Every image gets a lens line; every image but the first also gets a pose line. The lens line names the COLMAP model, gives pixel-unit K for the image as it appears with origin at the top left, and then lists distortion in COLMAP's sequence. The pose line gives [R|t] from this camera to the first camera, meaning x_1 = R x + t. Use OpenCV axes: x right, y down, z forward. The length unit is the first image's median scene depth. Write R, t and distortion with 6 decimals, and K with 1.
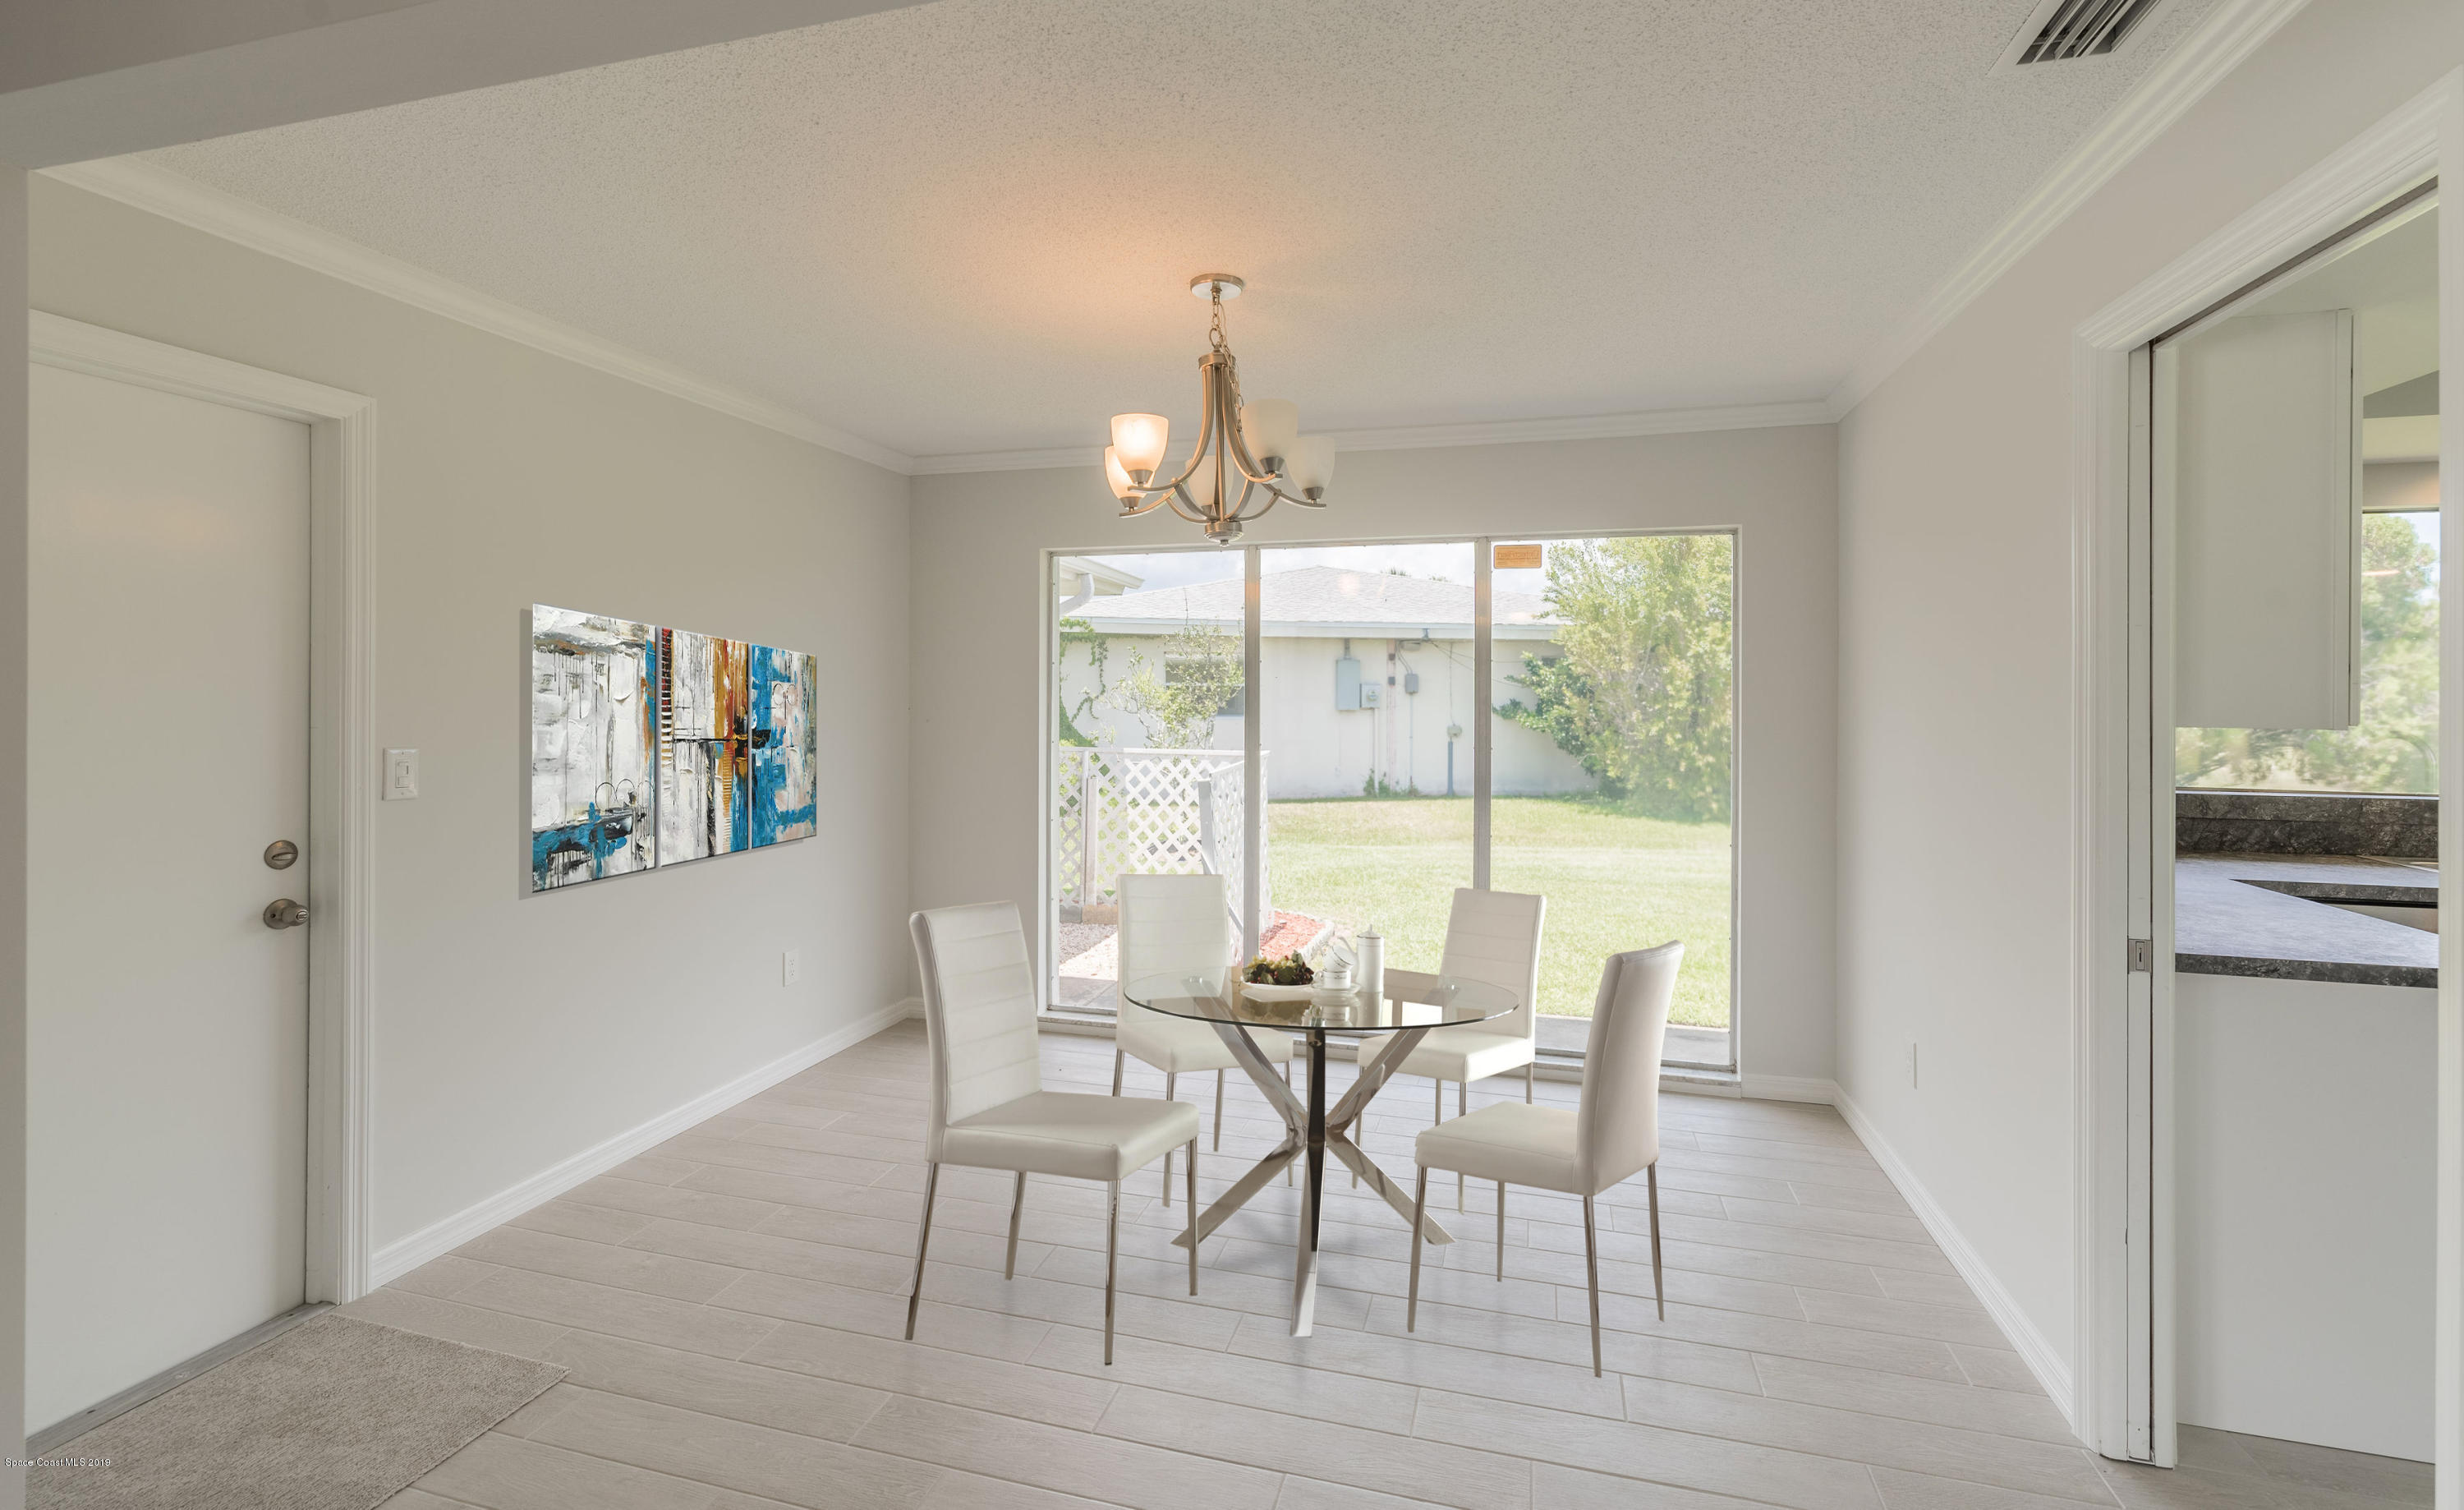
lens RADIAL K [[1065.5, 0, 1240.7], [0, 1065.5, 697.0], [0, 0, 1]] dist [0.000917, -0.001222]
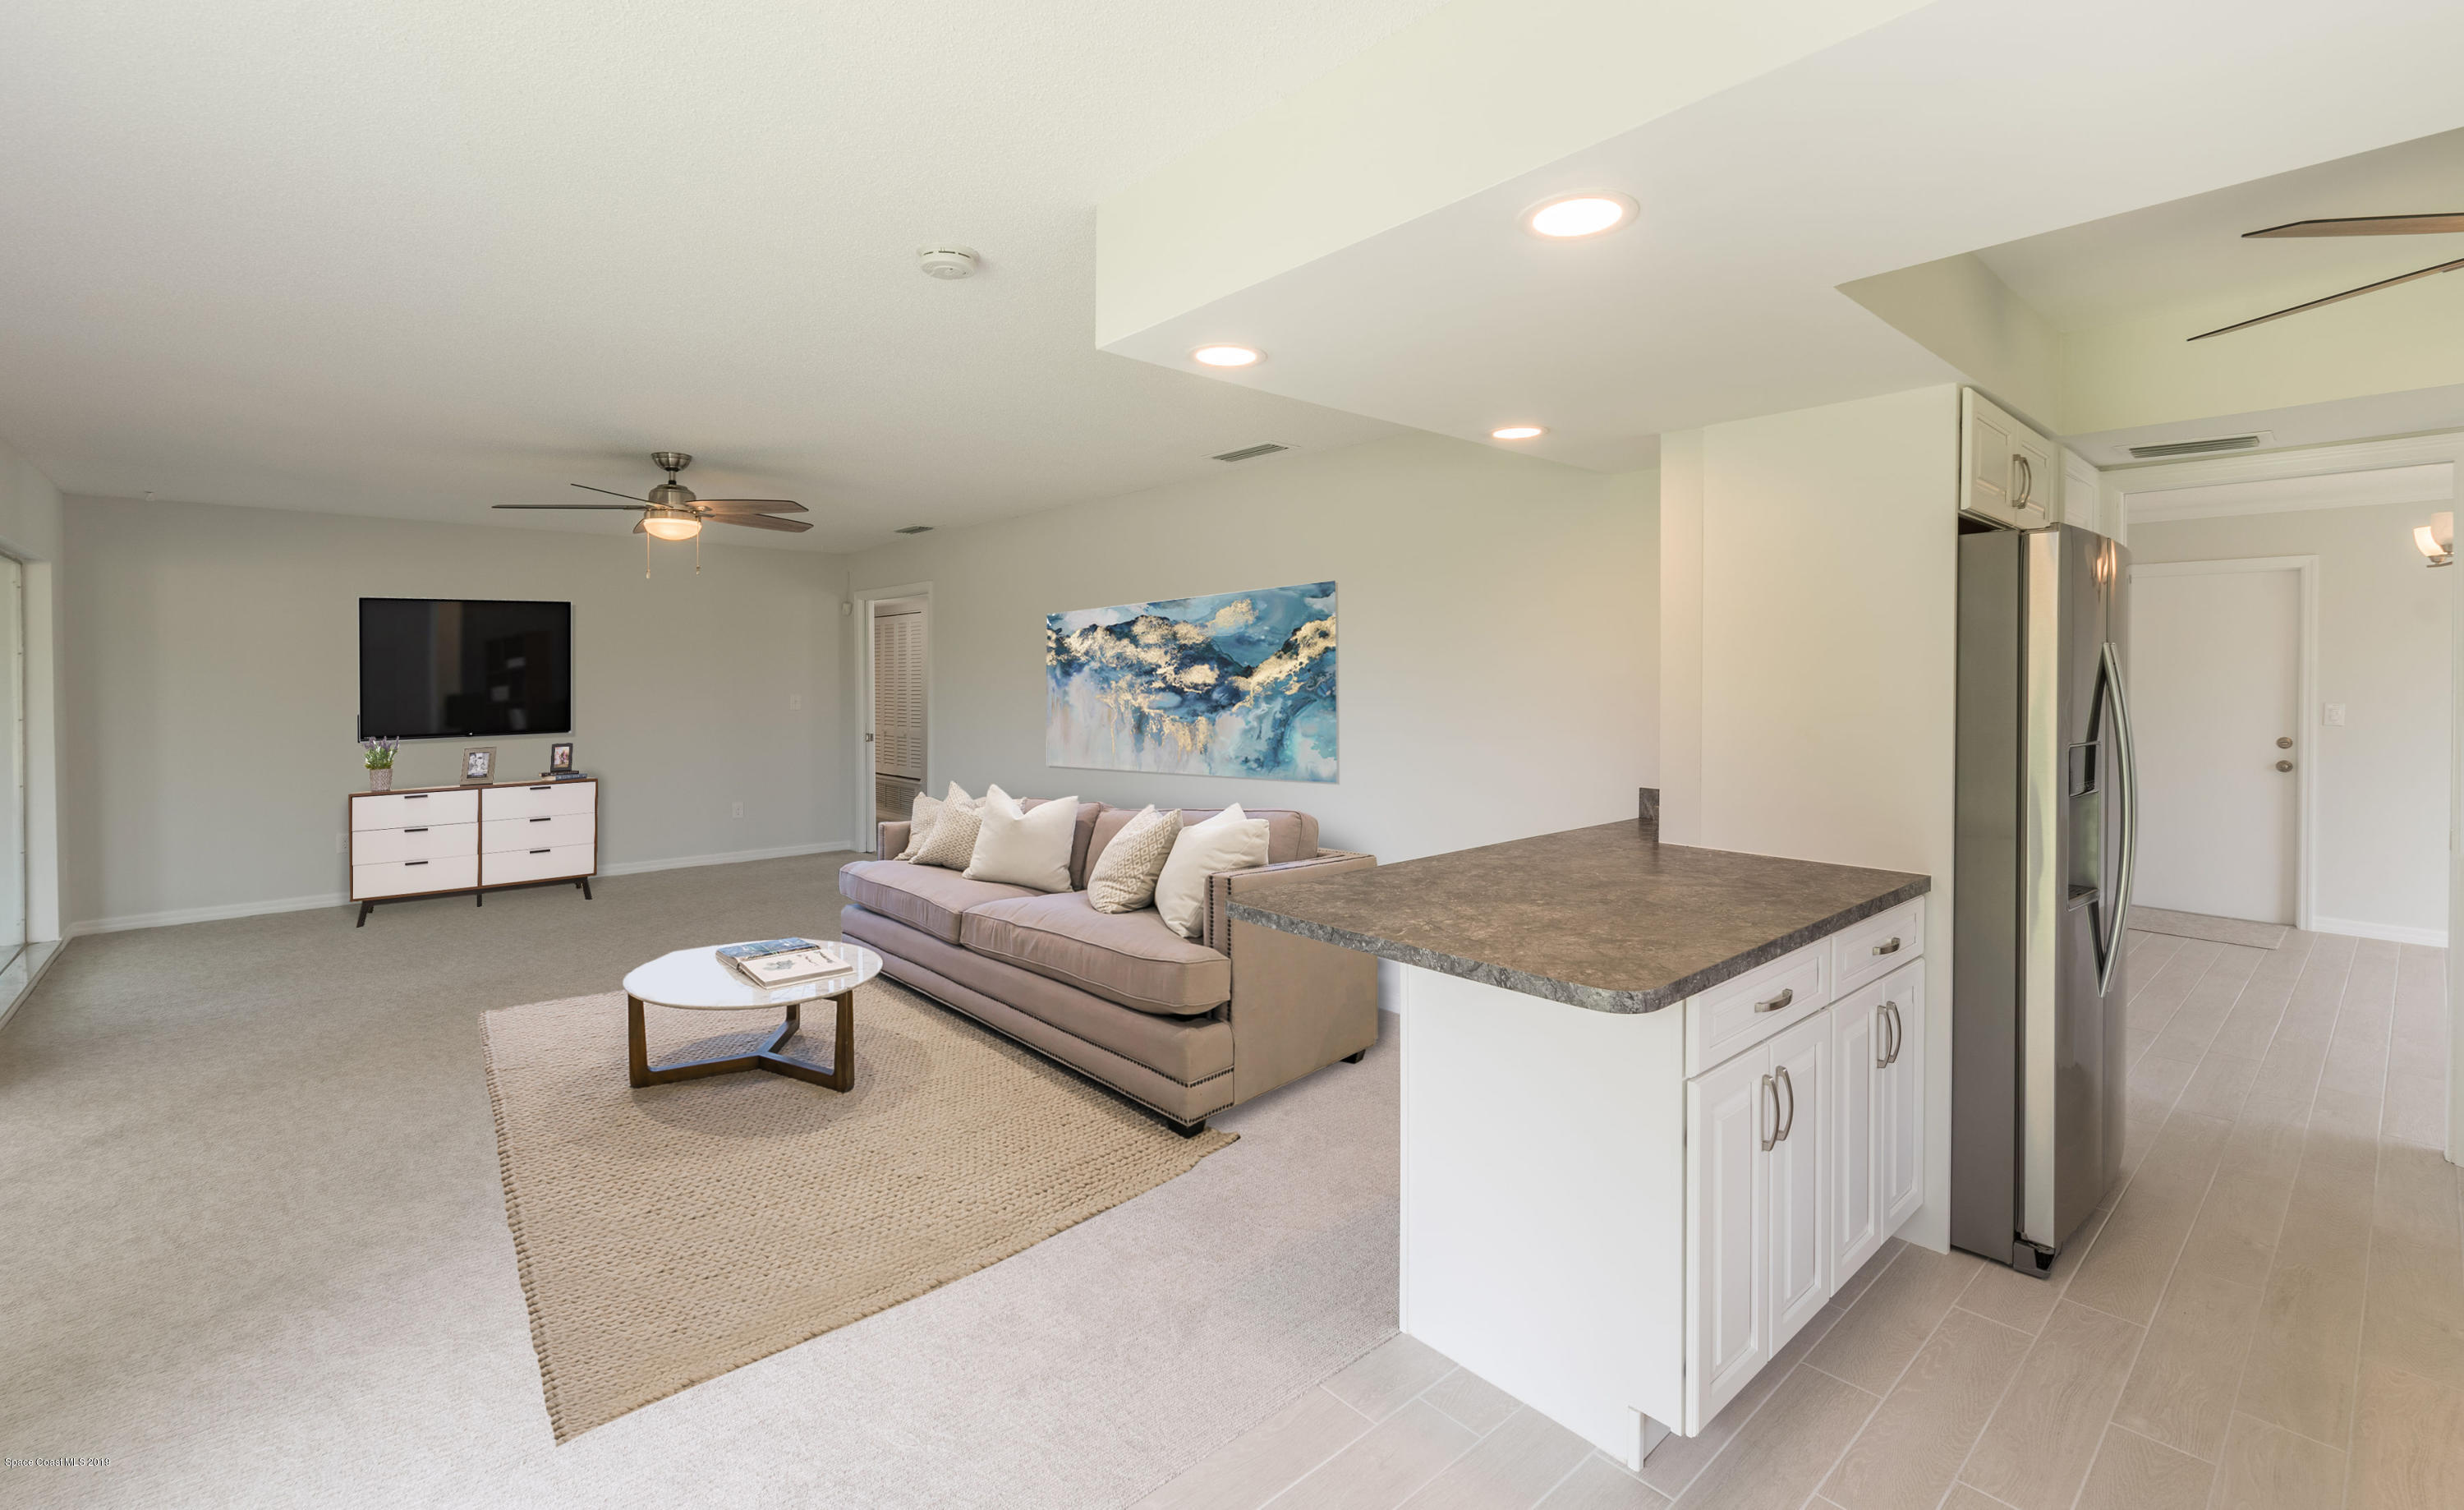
lens RADIAL K [[1065.5, 0, 1246.0], [0, 1065.5, 689.6], [0, 0, 1]] dist [0.000917, -0.001222]
pose [[-0.531463, 0.004212, -0.847071, 0.384301], [-0.003998, 0.999964, 0.007480, 0.001629], [0.847072, 0.007362, -0.531427, 0.037282]]
